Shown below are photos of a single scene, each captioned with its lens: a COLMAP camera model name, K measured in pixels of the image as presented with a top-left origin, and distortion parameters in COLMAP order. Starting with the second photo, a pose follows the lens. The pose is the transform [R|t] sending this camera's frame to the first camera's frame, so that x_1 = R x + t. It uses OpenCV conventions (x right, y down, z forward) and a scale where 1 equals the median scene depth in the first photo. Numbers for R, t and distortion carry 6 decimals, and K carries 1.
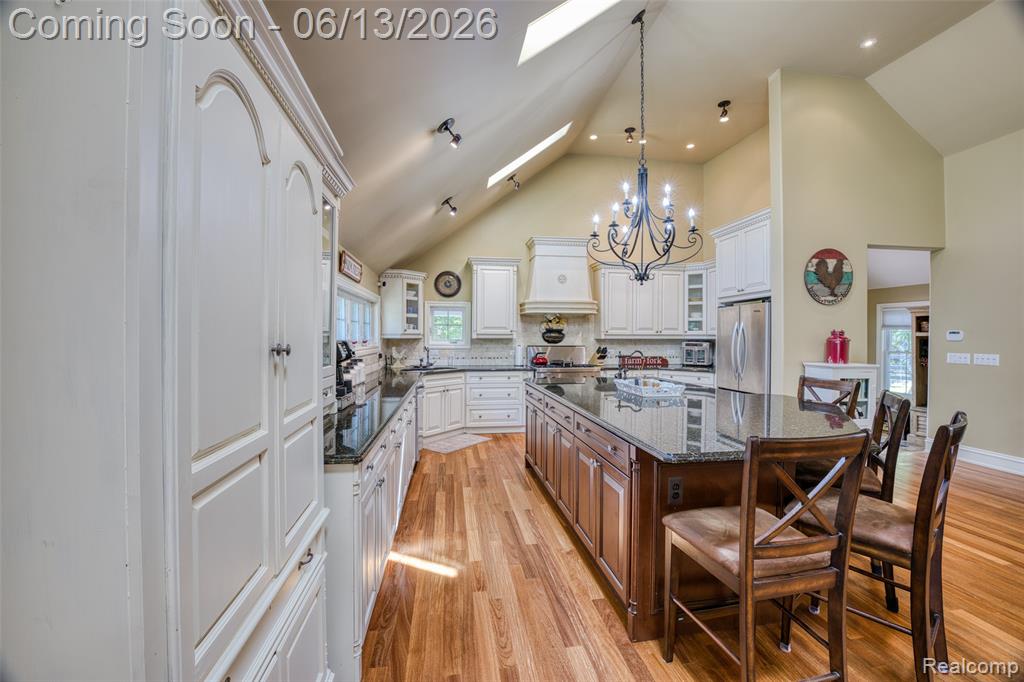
lens RADIAL K [[401.9, 0, 512.0], [0, 401.9, 341.0], [0, 0, 1]] dist [-0.017736, 0.000209]
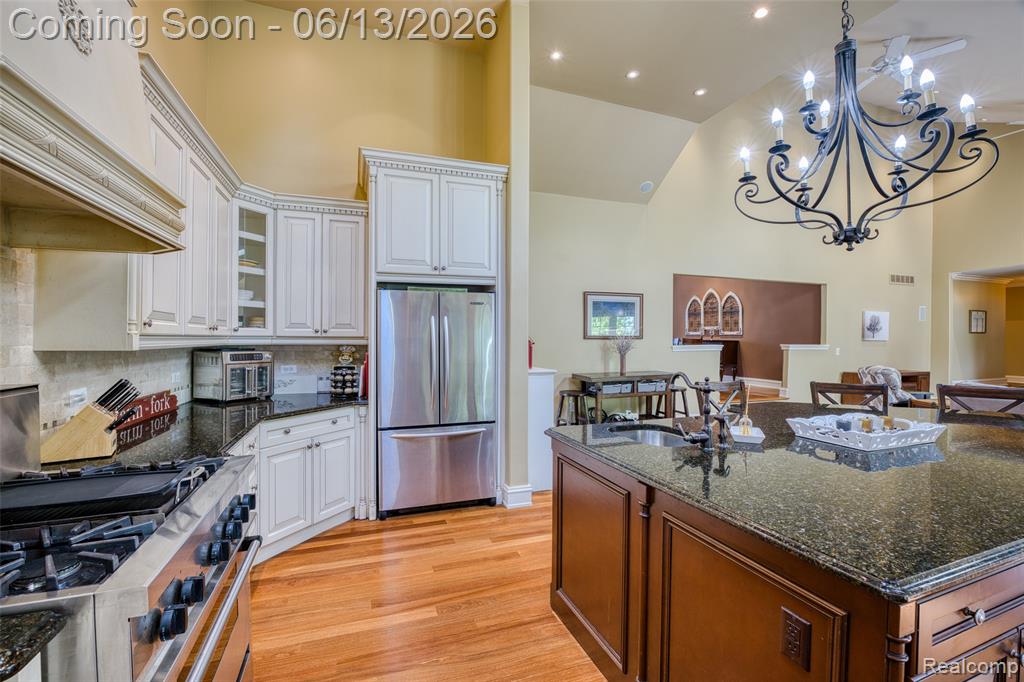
lens RADIAL K [[420.6, 0, 512.0], [0, 420.6, 341.0], [0, 0, 1]] dist [-0.020222, 0.000297]
pose [[-0.175174, -0.007933, 0.984505, -0.098164], [0.011346, 0.999885, 0.010076, -0.012615], [-0.984472, 0.012935, -0.175064, 0.871891]]
